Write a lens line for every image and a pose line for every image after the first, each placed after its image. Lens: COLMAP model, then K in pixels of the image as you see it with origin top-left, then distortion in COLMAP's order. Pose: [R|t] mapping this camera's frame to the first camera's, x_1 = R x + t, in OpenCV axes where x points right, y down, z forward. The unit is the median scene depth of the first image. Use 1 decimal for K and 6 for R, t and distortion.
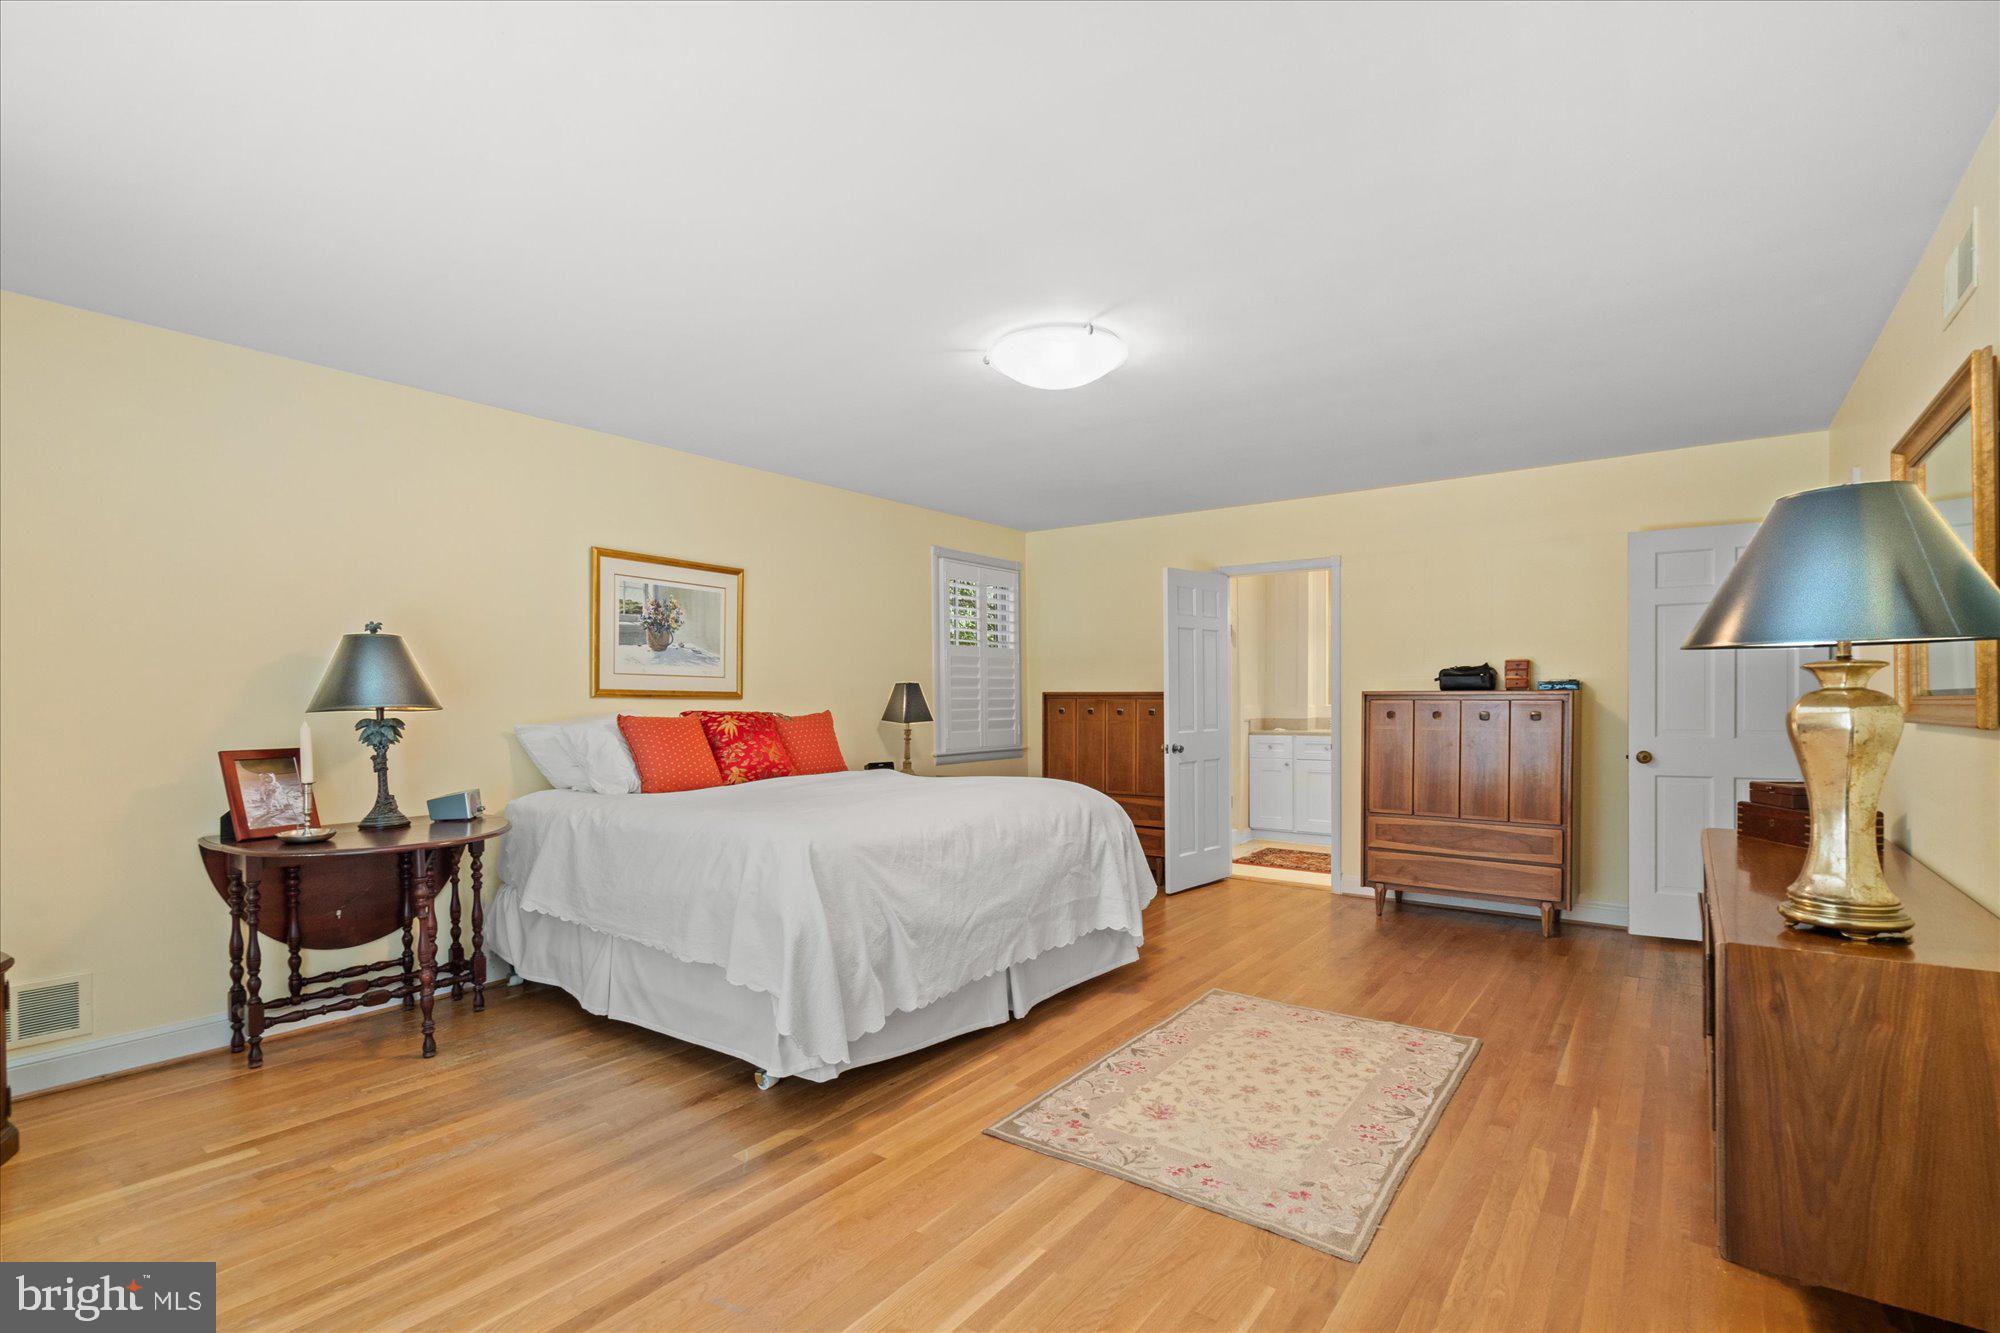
lens RADIAL K [[904.3, 0, 986.6], [0, 904.3, 701.8], [0, 0, 1]] dist [-0.000078, -0.000492]
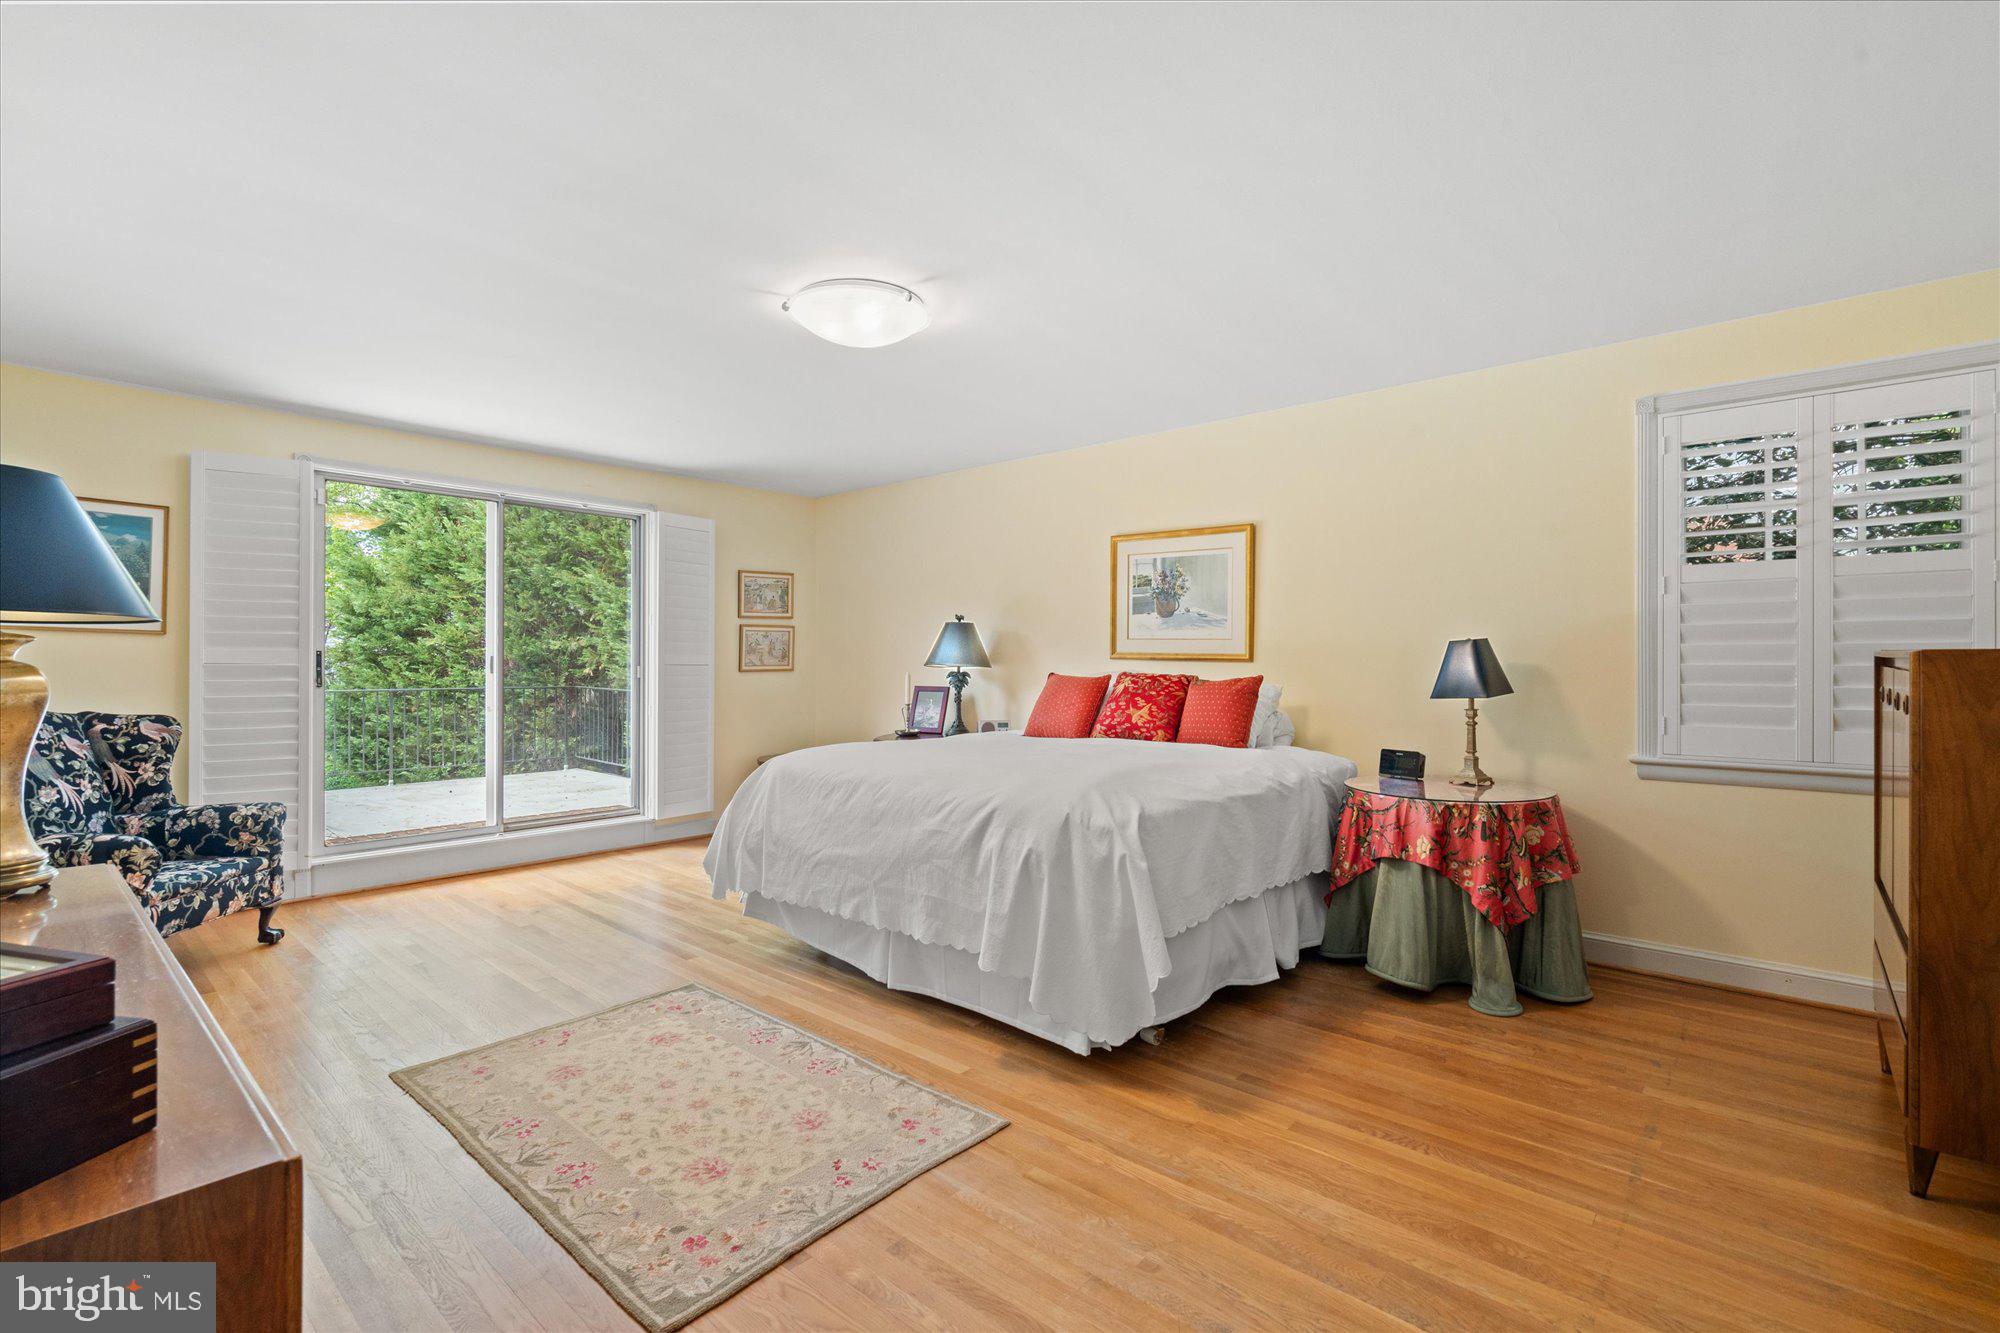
lens RADIAL K [[904.3, 0, 997.8], [0, 904.3, 658.2], [0, 0, 1]] dist [-0.000078, -0.000492]
pose [[-0.065870, 0.002298, -0.997826, 0.972483], [-0.004469, 0.999987, 0.002598, -0.011112], [0.997818, 0.004631, -0.065859, 1.137852]]
